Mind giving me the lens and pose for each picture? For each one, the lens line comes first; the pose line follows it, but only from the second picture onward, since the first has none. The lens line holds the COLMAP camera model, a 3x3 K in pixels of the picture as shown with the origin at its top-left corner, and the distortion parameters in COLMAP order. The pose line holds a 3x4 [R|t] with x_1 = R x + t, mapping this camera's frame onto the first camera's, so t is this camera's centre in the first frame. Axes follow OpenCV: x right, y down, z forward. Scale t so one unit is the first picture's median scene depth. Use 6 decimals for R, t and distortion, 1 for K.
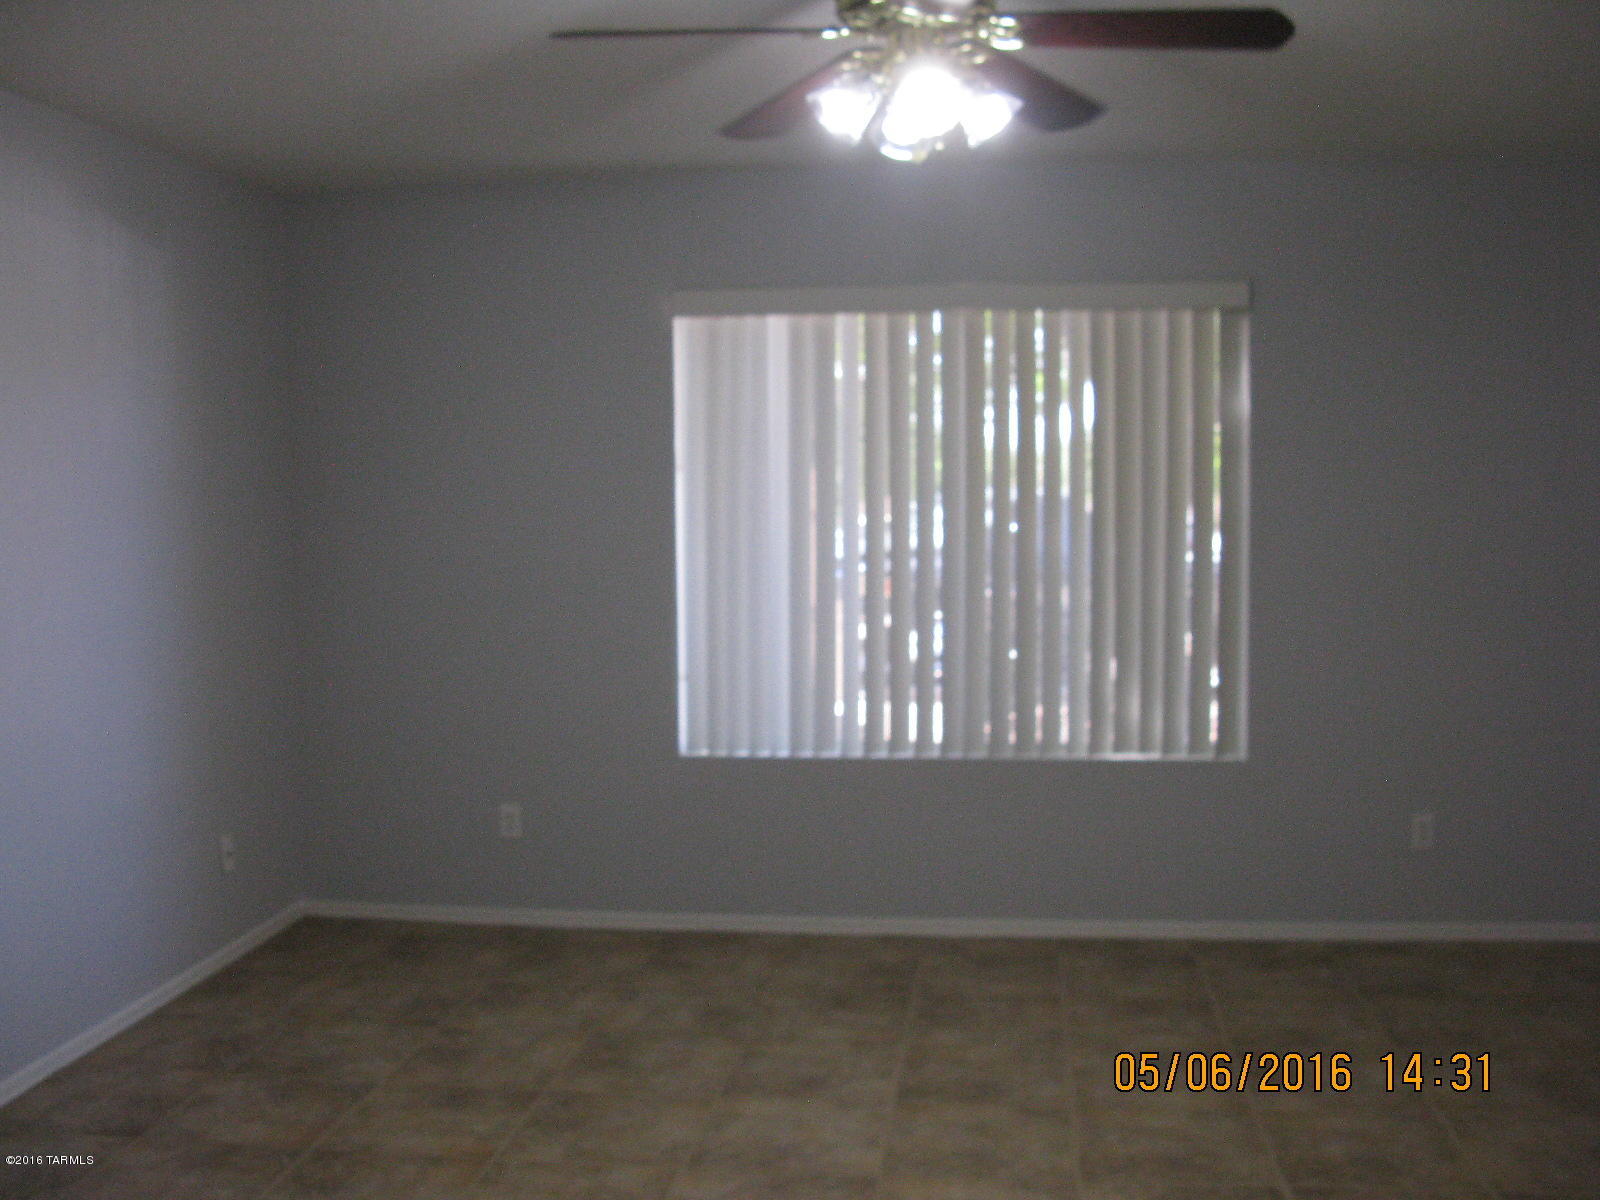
lens RADIAL K [[1654.3, 0, 800.0], [0, 1654.3, 600.0], [0, 0, 1]] dist [-0.178982, 0.225699]
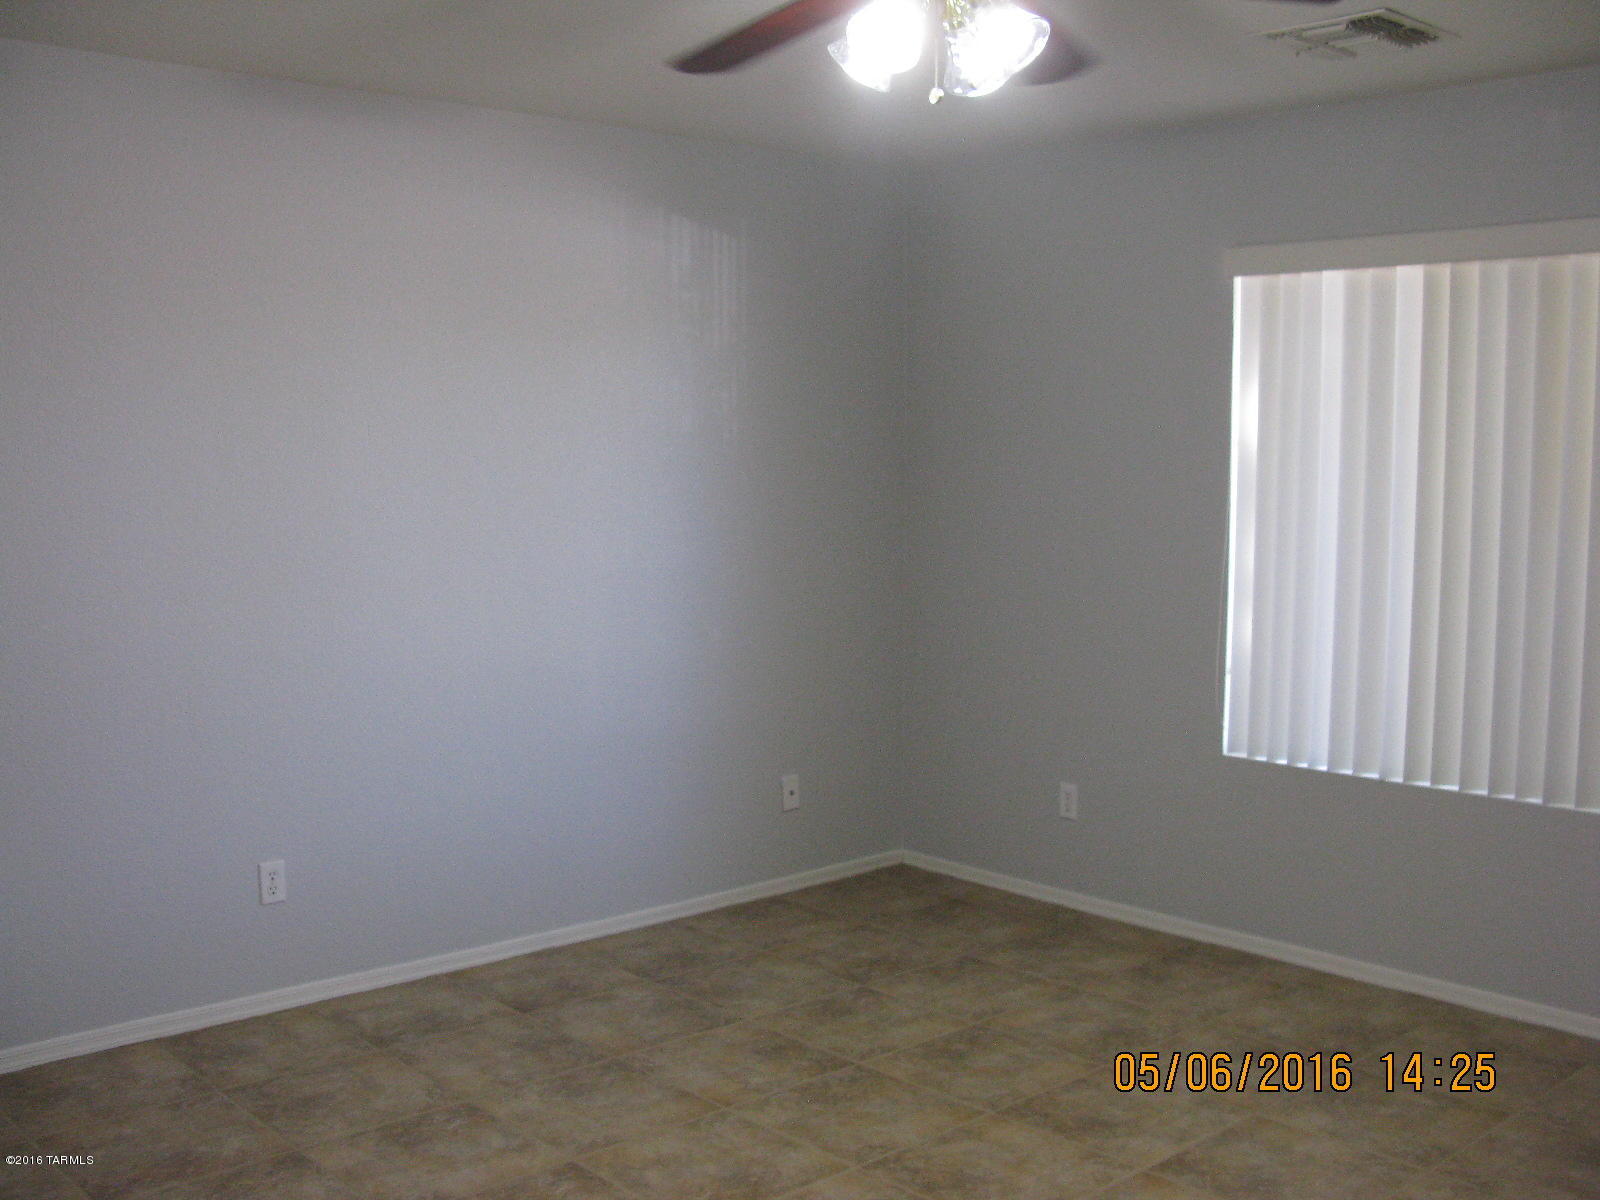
lens RADIAL K [[1654.3, 0, 800.0], [0, 1654.3, 600.0], [0, 0, 1]] dist [-0.178982, 0.225699]
pose [[0.752572, 0.069468, -0.654835, 0.373569], [-0.051463, 0.997583, 0.046684, -0.024129], [0.656495, -0.001434, 0.754329, 0.174691]]
